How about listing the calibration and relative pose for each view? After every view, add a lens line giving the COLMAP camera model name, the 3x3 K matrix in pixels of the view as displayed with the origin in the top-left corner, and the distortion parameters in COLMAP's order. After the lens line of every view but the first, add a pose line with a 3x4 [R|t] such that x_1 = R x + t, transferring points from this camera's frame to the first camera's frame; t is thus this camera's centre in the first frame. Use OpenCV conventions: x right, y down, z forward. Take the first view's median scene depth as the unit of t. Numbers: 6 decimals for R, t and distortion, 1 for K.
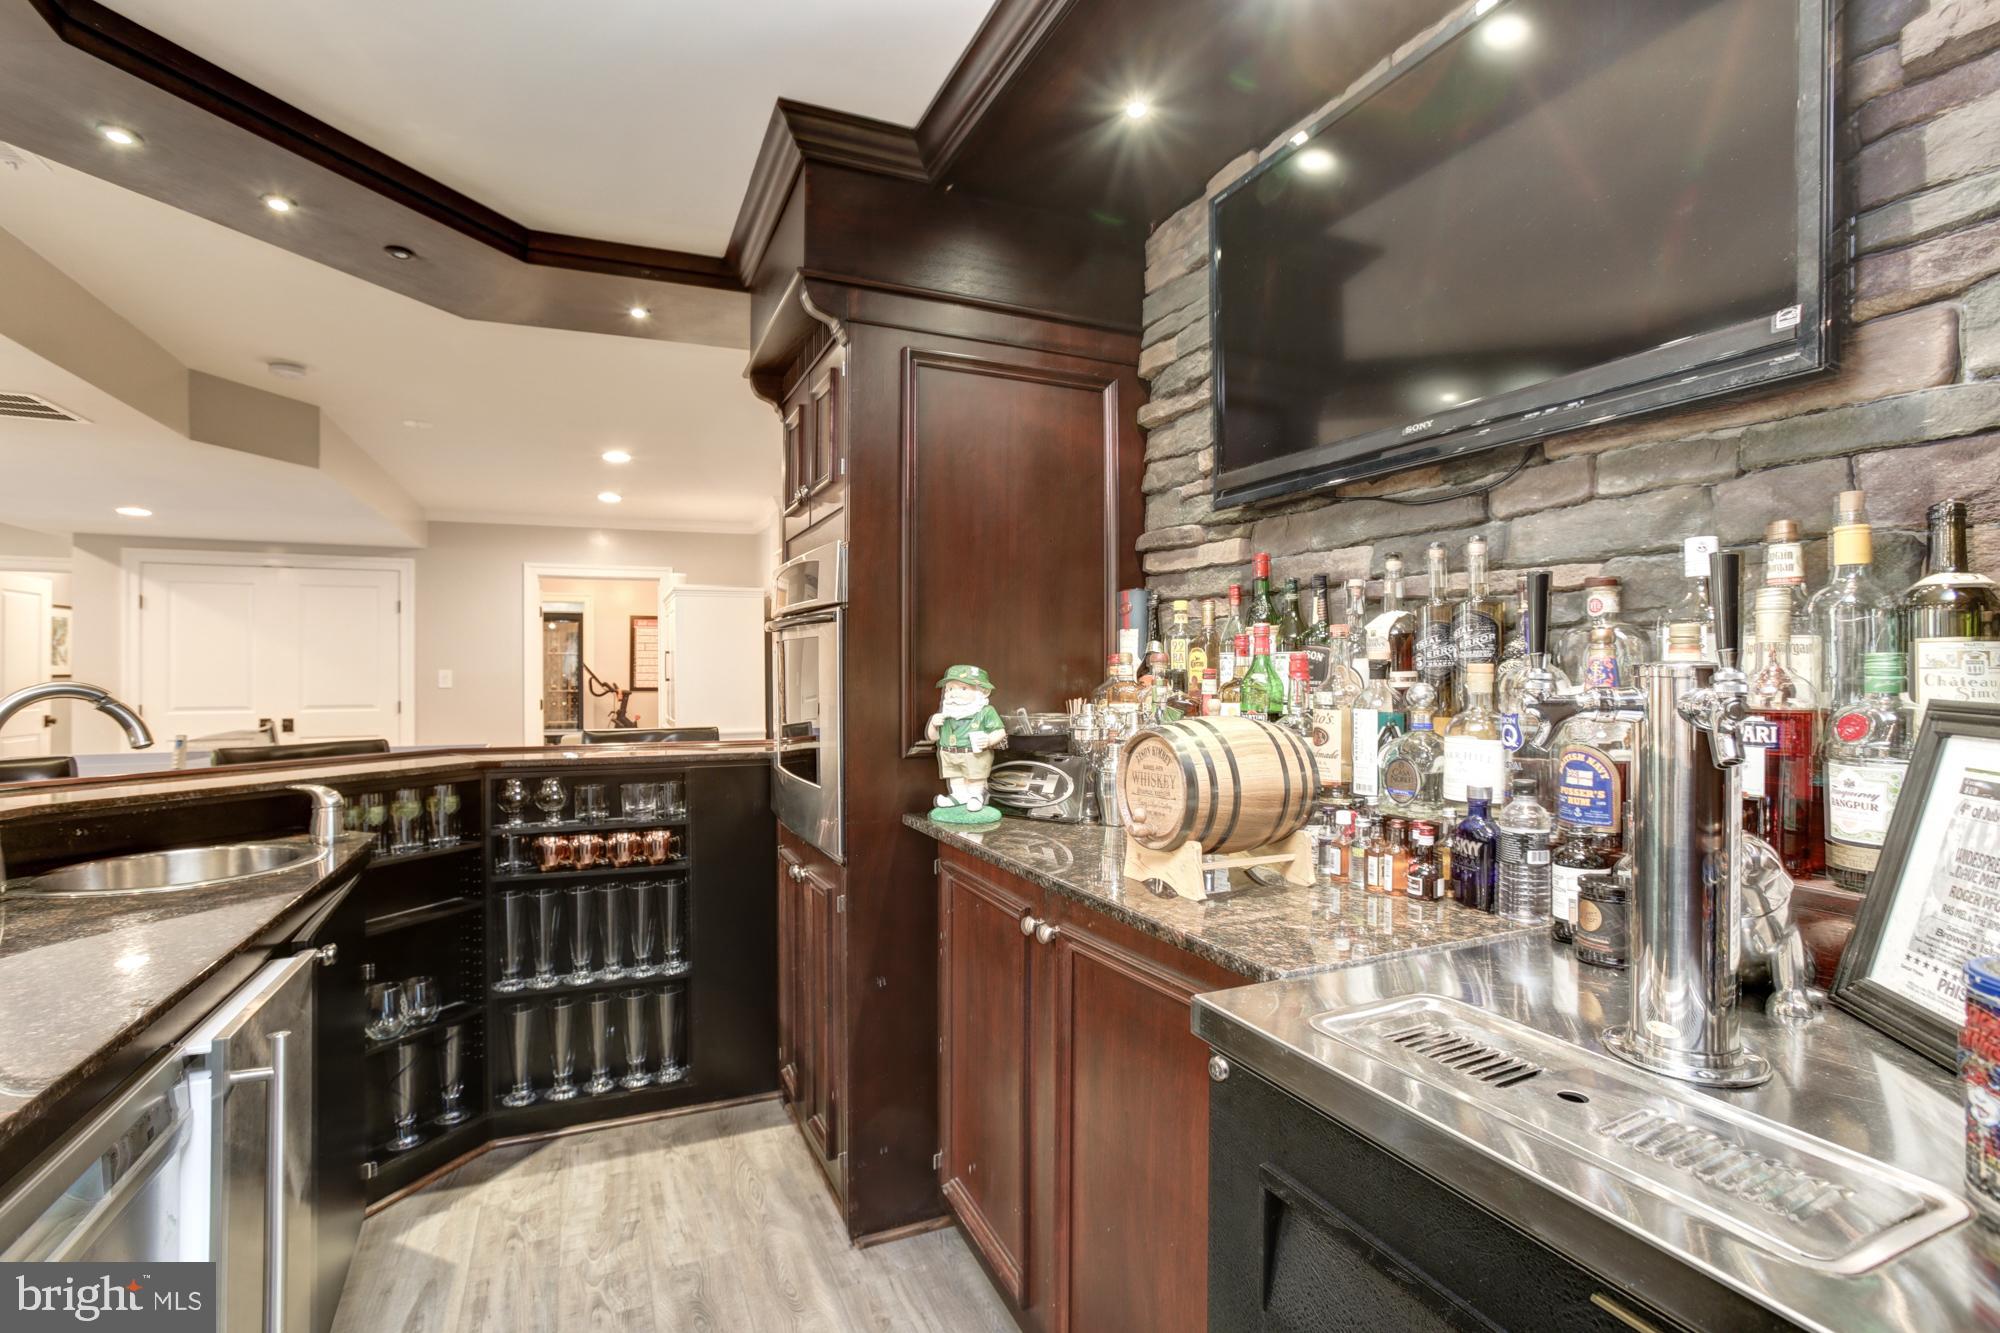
lens RADIAL K [[921.5, 0, 990.5], [0, 921.5, 658.8], [0, 0, 1]] dist [-0.044543, 0.019940]
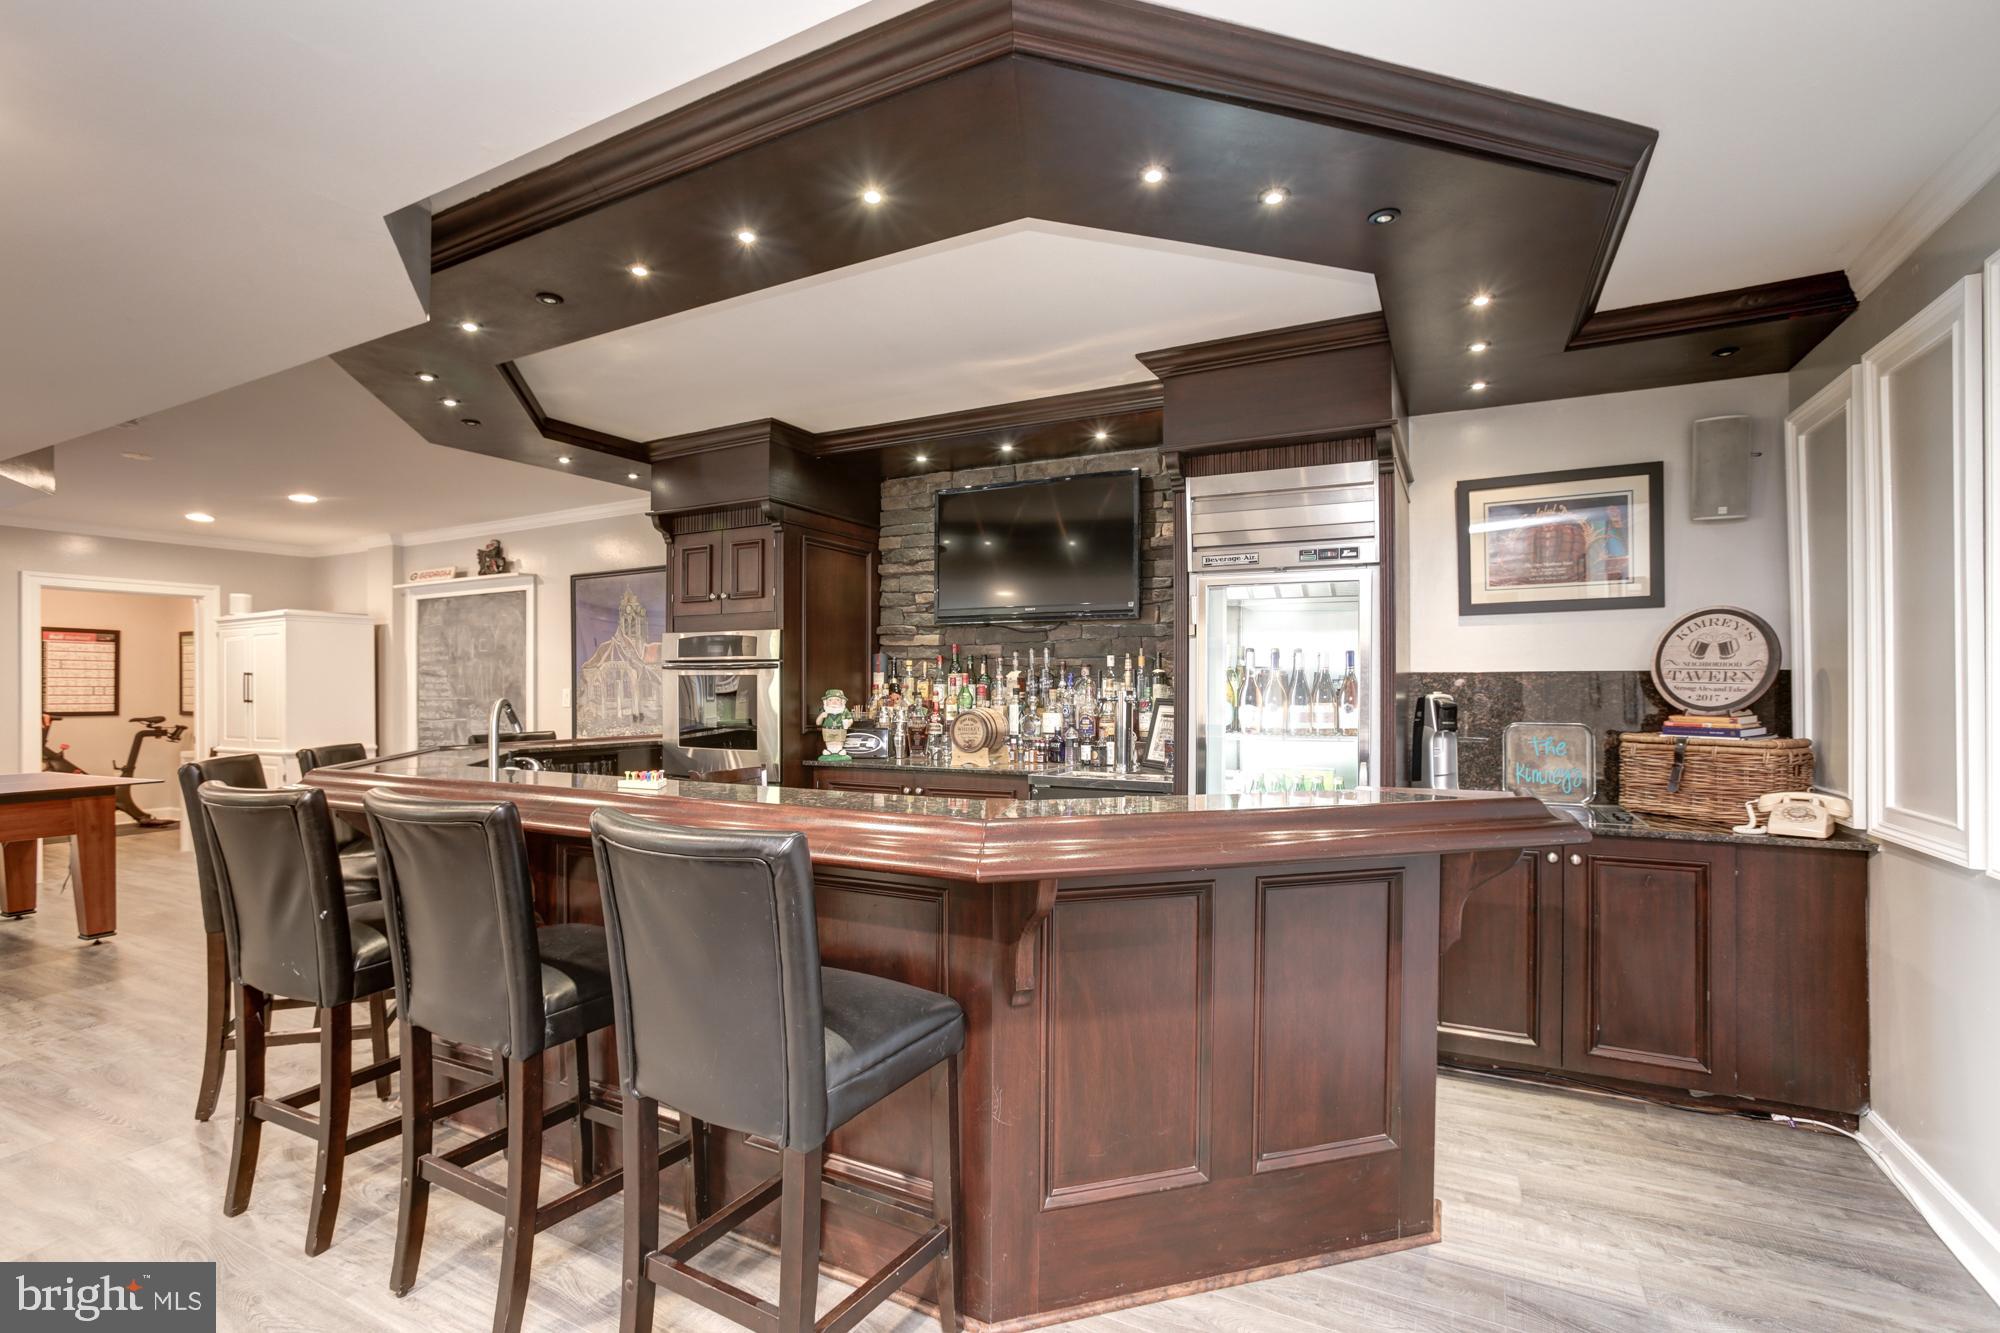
lens RADIAL K [[921.5, 0, 994.5], [0, 921.5, 679.7], [0, 0, 1]] dist [-0.044543, 0.019940]
pose [[0.779264, 0.004825, 0.626677, -1.075170], [-0.005831, 0.999983, -0.000449, -0.017514], [-0.626668, -0.003304, 0.779279, -0.906485]]
